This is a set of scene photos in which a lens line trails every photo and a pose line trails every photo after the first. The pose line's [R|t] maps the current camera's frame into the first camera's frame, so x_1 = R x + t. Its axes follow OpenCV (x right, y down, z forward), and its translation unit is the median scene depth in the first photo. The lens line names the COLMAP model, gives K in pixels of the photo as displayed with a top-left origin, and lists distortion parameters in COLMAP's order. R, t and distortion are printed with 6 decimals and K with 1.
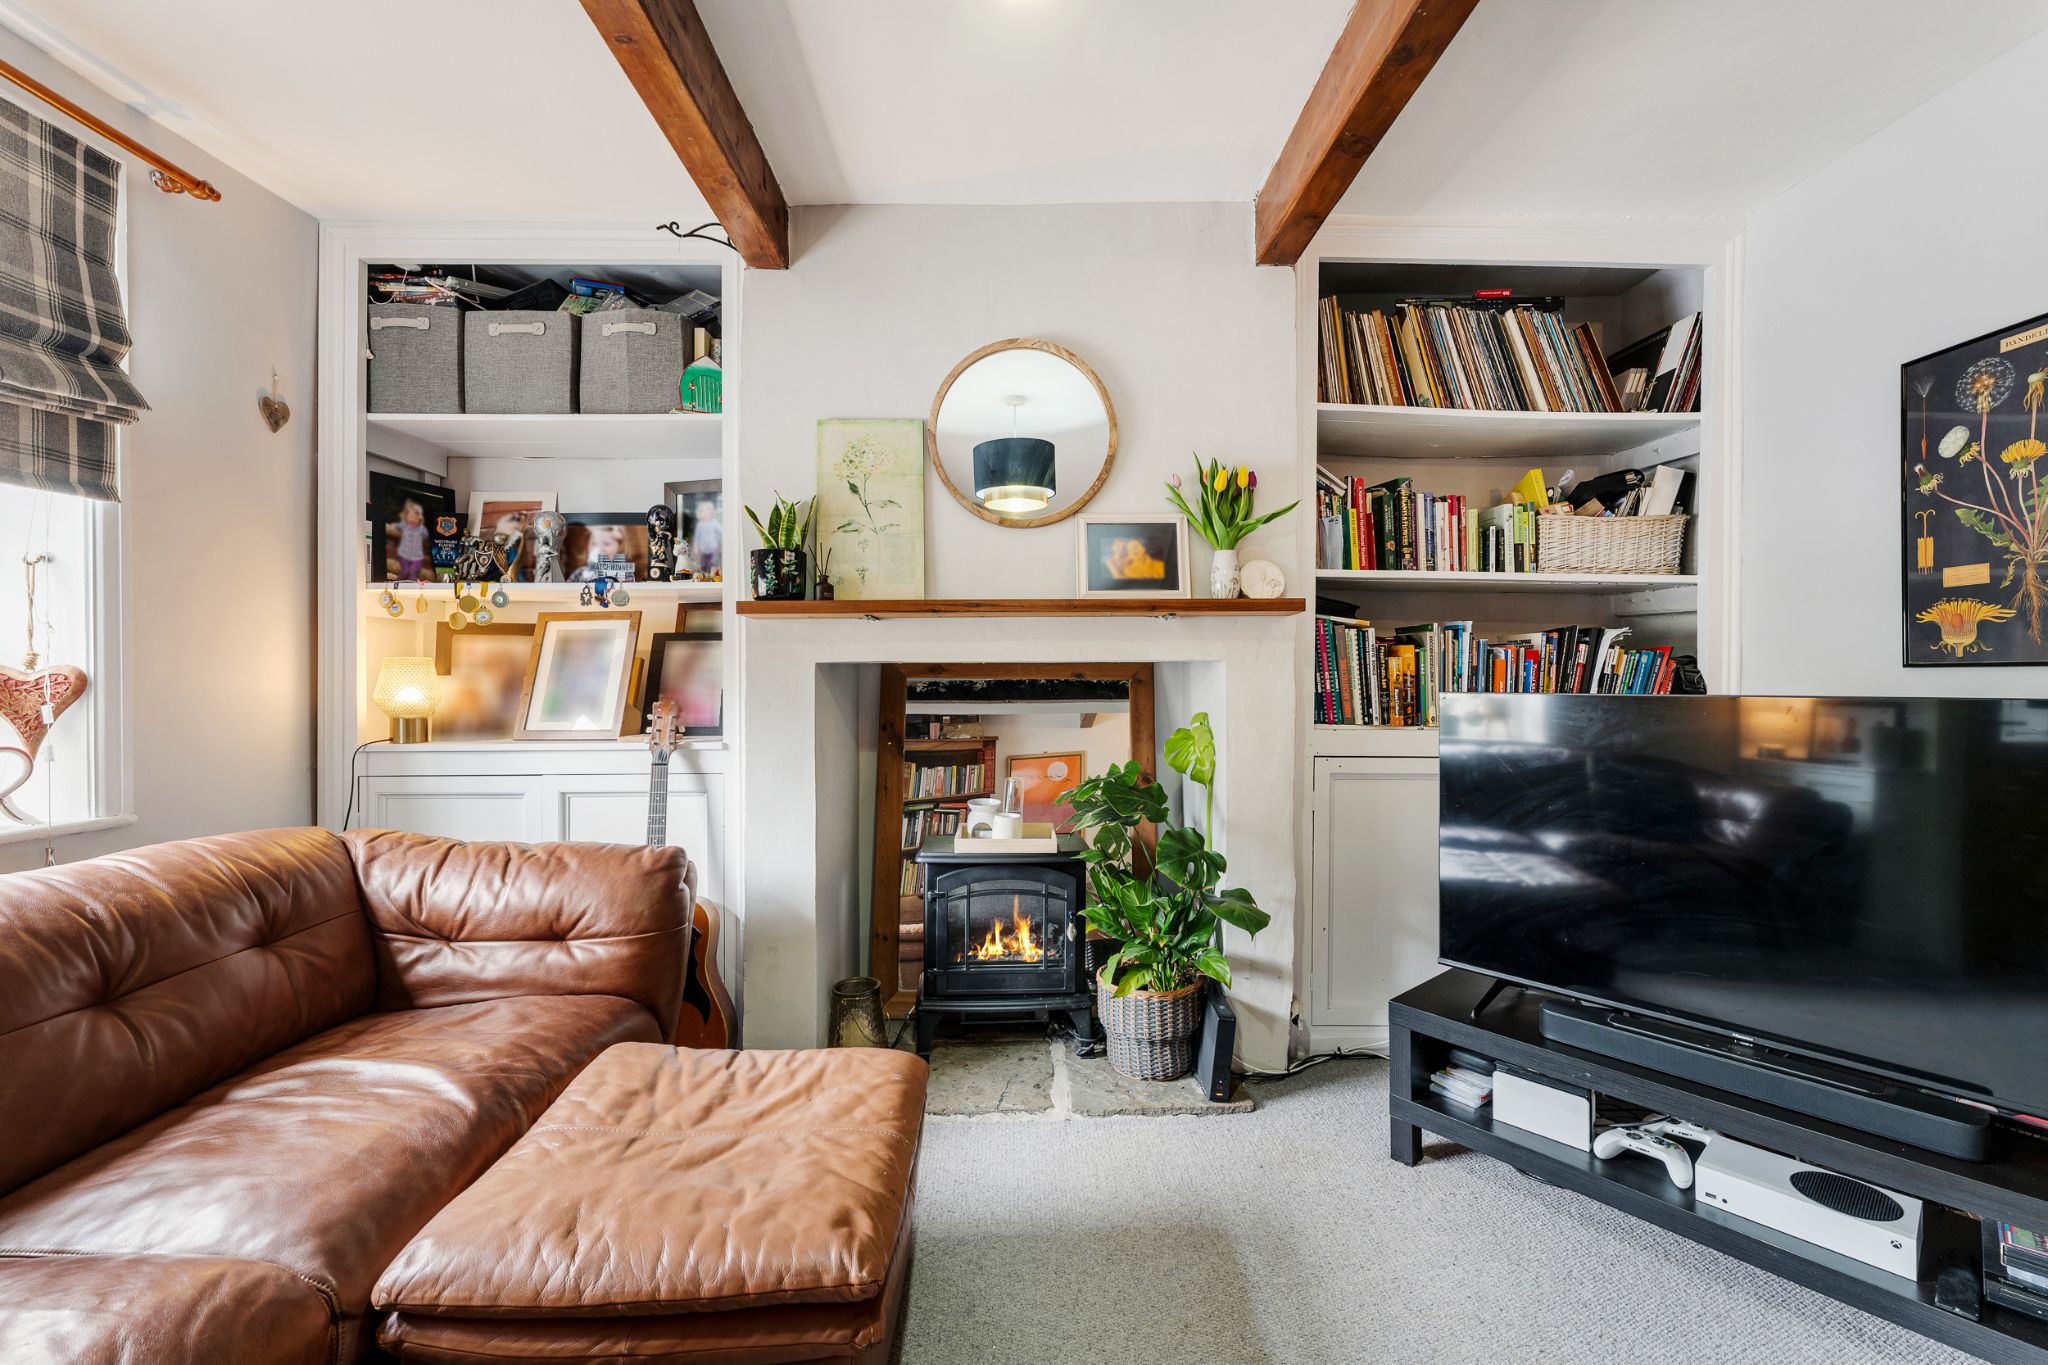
lens RADIAL K [[841.1, 0, 1025.7], [0, 841.1, 672.5], [0, 0, 1]] dist [0.000835, -0.000134]
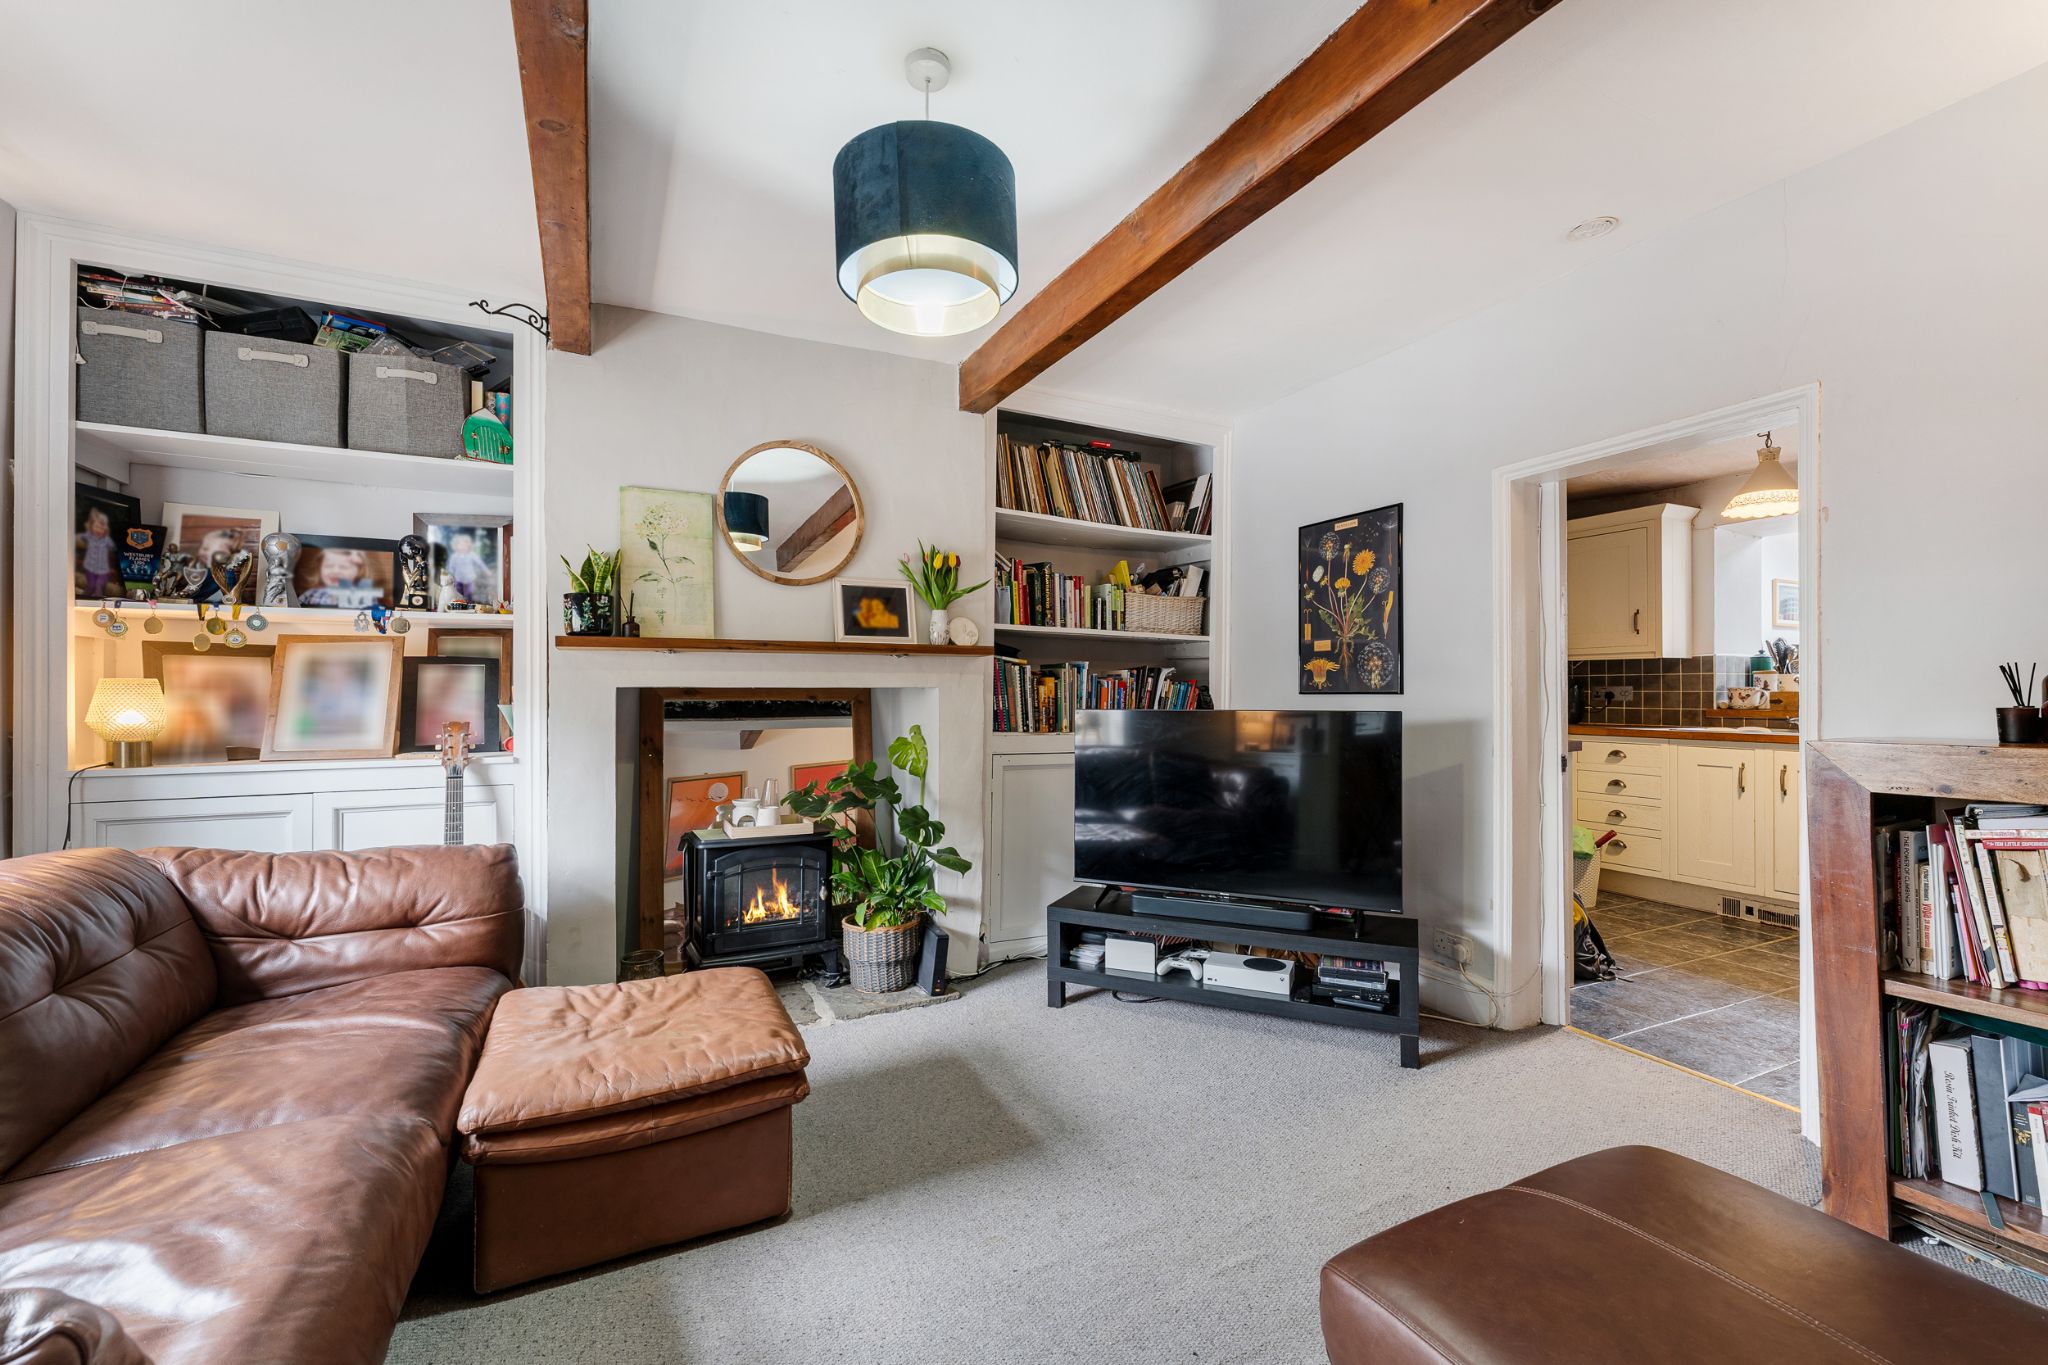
lens RADIAL K [[851.7, 0, 1015.9], [0, 851.7, 685.5], [0, 0, 1]] dist [0.000625, -0.000254]
pose [[0.905420, 0.006619, 0.424466, -0.240191], [-0.004206, 0.999969, -0.006622, -0.008308], [-0.424497, 0.004211, 0.905419, -0.333858]]
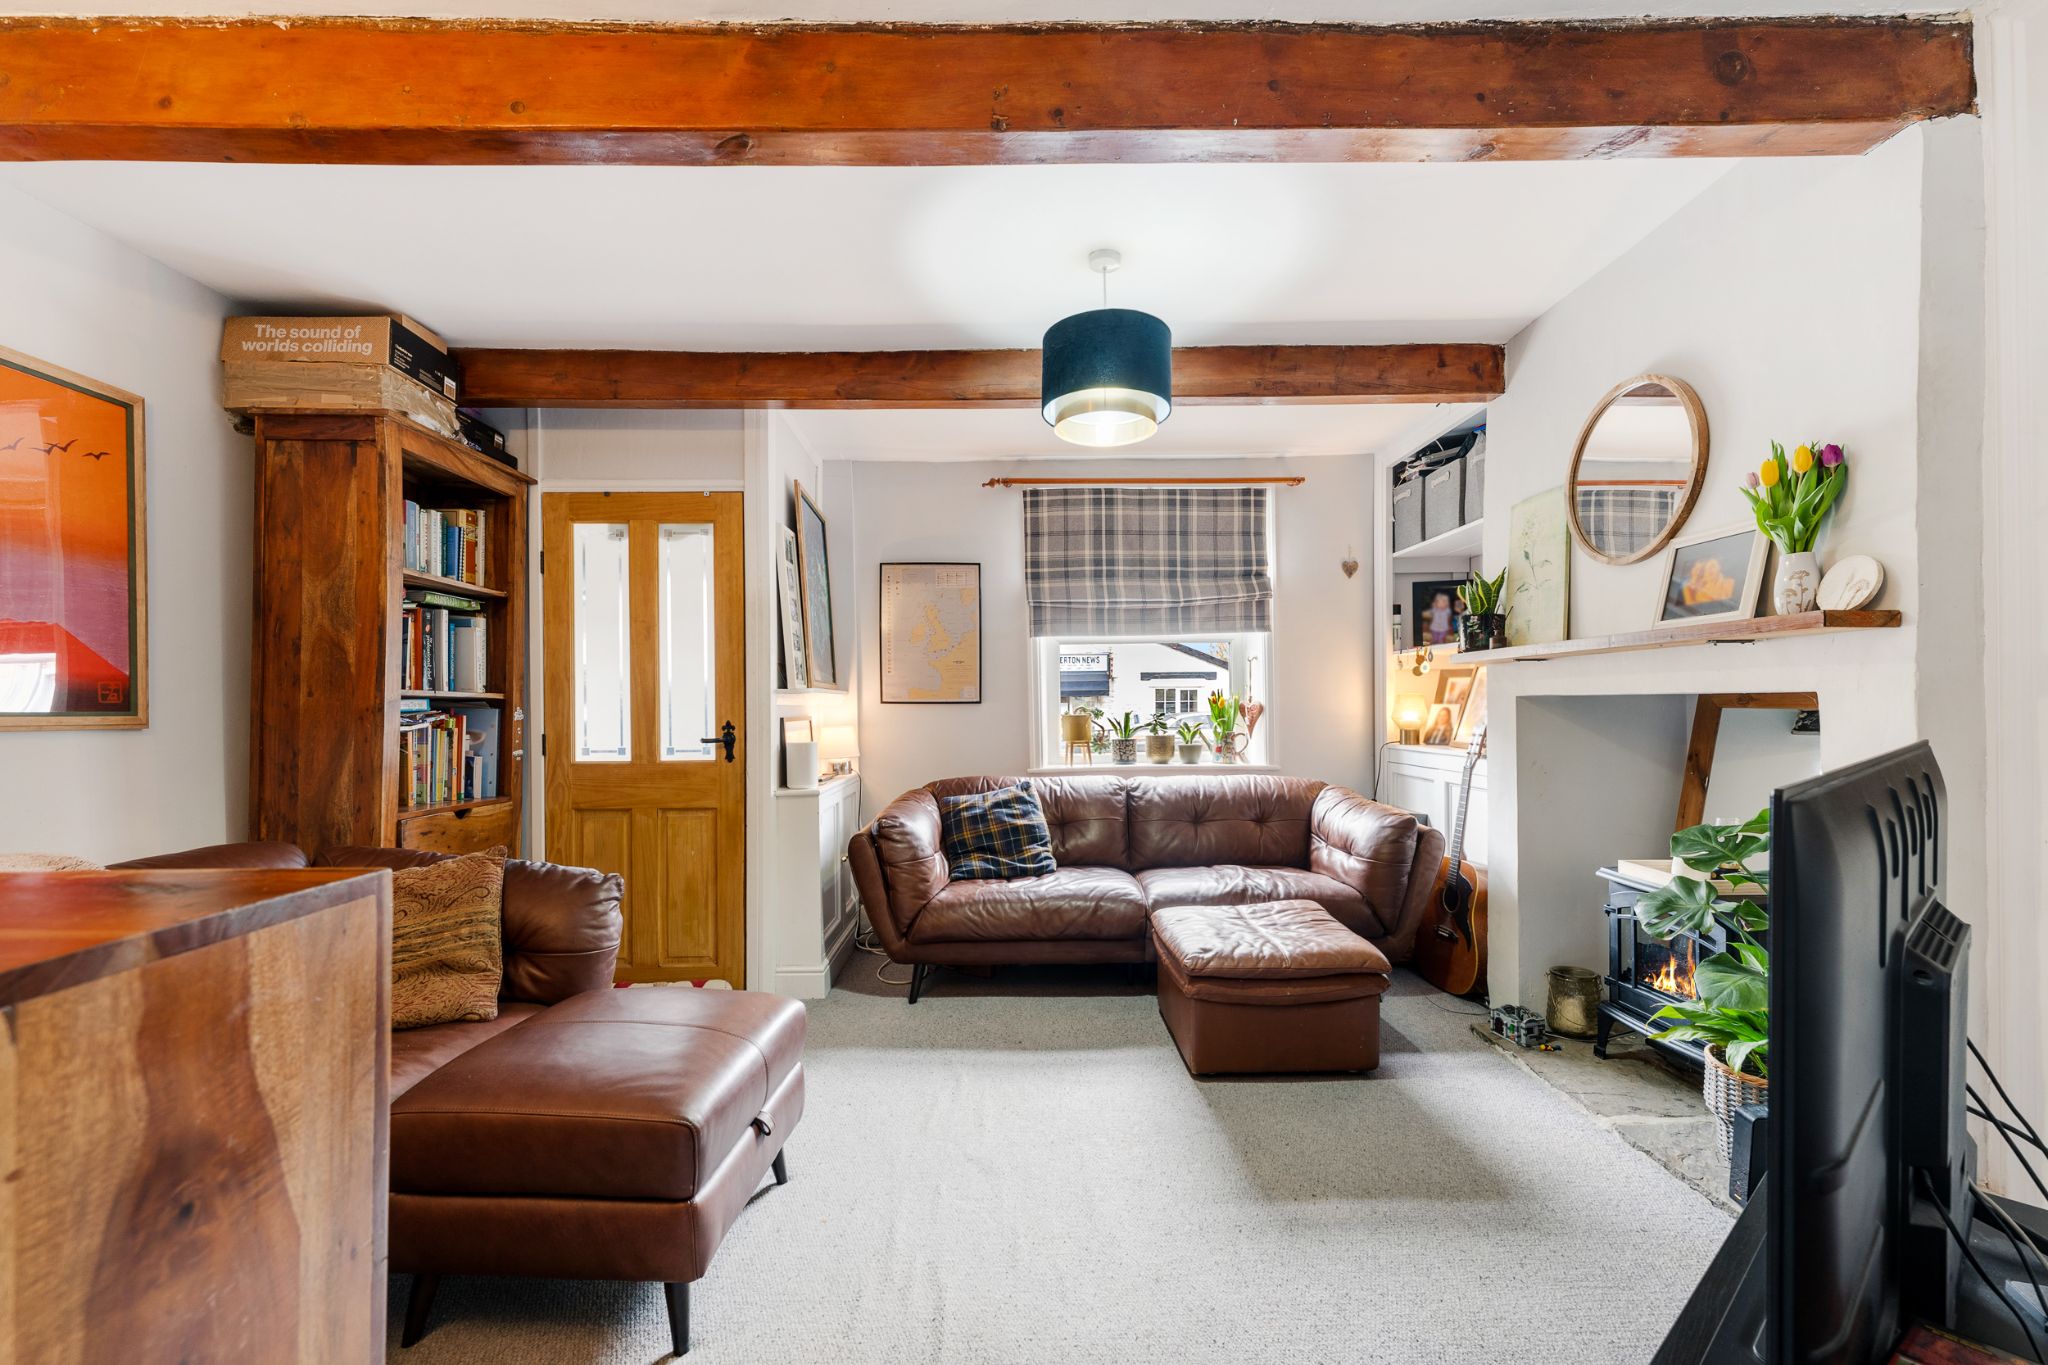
lens RADIAL K [[851.7, 0, 1015.9], [0, 851.7, 685.5], [0, 0, 1]] dist [0.000625, -0.000254]
pose [[-0.021316, -0.017414, -0.999621, 1.032346], [0.012836, 0.999761, -0.017690, -0.015673], [0.999690, -0.013208, -0.021087, 0.268857]]
